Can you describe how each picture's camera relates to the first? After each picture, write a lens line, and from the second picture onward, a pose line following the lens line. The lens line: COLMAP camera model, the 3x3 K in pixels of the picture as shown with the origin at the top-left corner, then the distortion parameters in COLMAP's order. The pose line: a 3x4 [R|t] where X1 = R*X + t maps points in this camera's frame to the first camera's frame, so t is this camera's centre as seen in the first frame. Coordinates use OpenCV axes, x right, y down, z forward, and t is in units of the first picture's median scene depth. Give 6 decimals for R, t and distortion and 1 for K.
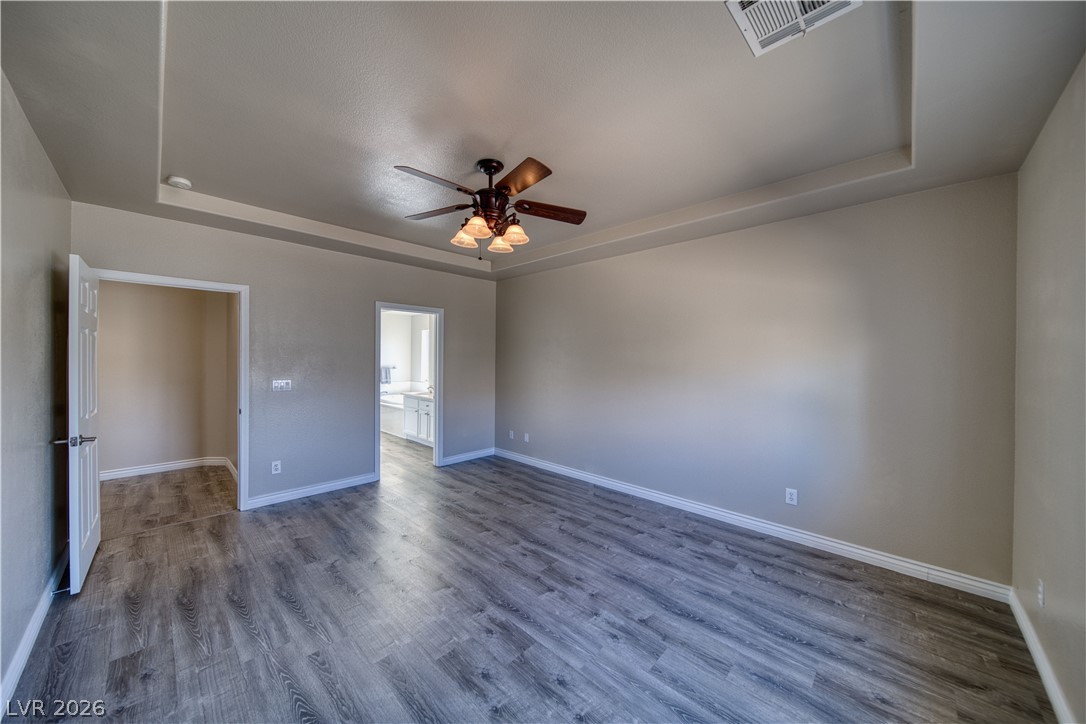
lens RADIAL K [[377.0, 0, 542.8], [0, 377.0, 359.9], [0, 0, 1]] dist [-0.000297, -0.001915]
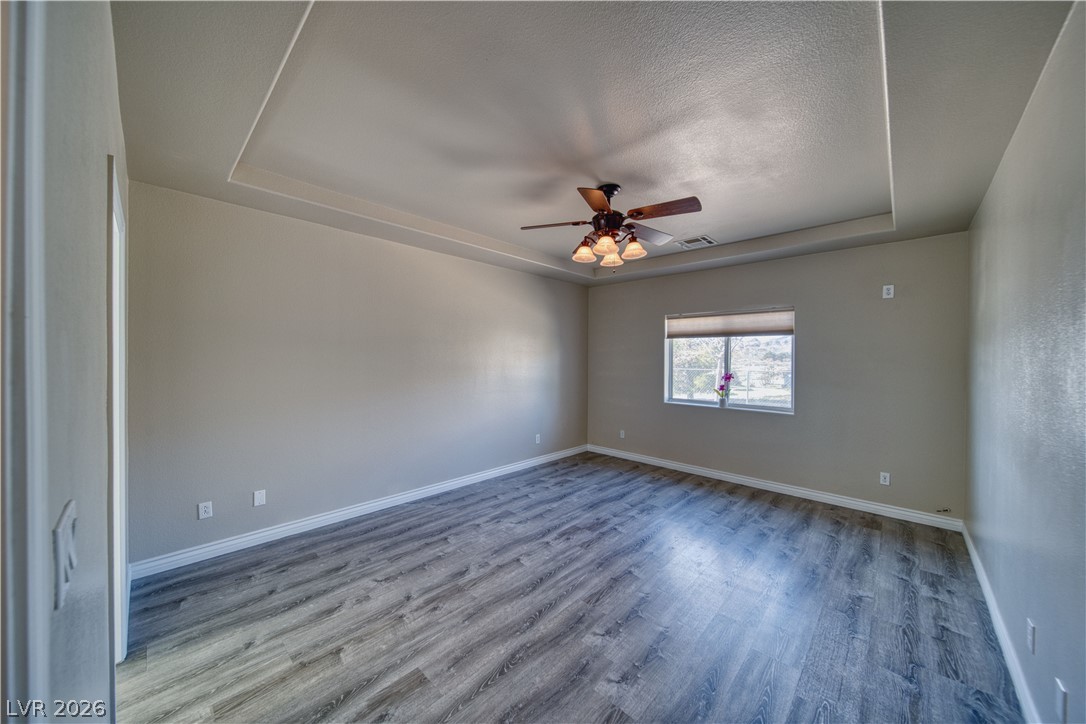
lens RADIAL K [[377.0, 0, 542.8], [0, 377.0, 359.9], [0, 0, 1]] dist [-0.000297, -0.001915]
pose [[-0.008663, -0.012203, 0.999888, -0.989340], [-0.003070, 0.999921, 0.012177, -0.015350], [-0.999958, -0.002964, -0.008699, 0.940301]]
